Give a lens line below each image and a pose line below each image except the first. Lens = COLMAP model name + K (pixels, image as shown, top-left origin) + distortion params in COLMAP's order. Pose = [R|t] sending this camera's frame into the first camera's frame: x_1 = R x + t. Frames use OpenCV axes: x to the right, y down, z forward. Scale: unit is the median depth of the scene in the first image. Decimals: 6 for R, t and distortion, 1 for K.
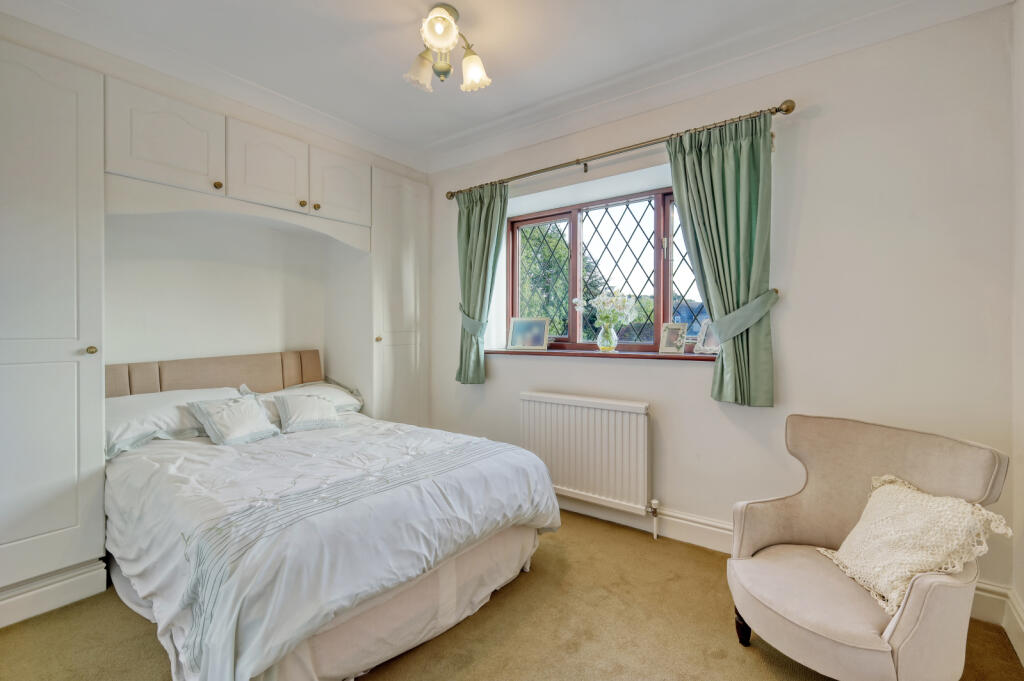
lens RADIAL K [[450.3, 0, 512.7], [0, 450.3, 328.3], [0, 0, 1]] dist [0.002531, 0.000438]
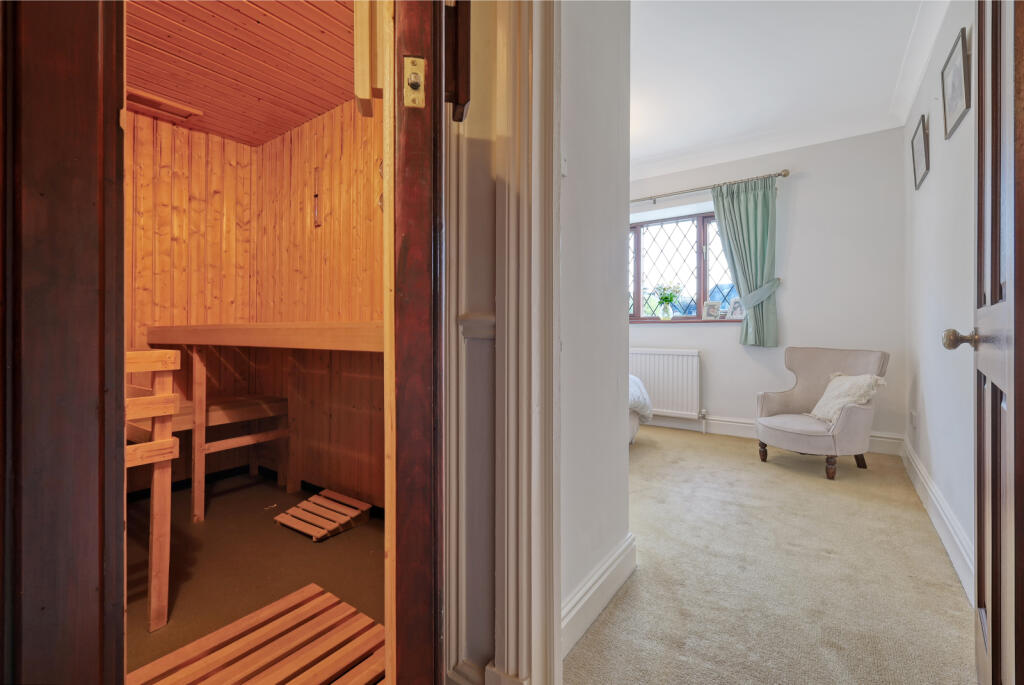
lens RADIAL K [[450.3, 0, 508.6], [0, 450.3, 322.5], [0, 0, 1]] dist [0.002531, 0.000438]
pose [[0.999992, -0.000111, -0.004055, -0.413551], [0.000080, 0.999970, -0.007791, 0.090574], [0.004055, 0.007791, 0.999961, -0.678672]]
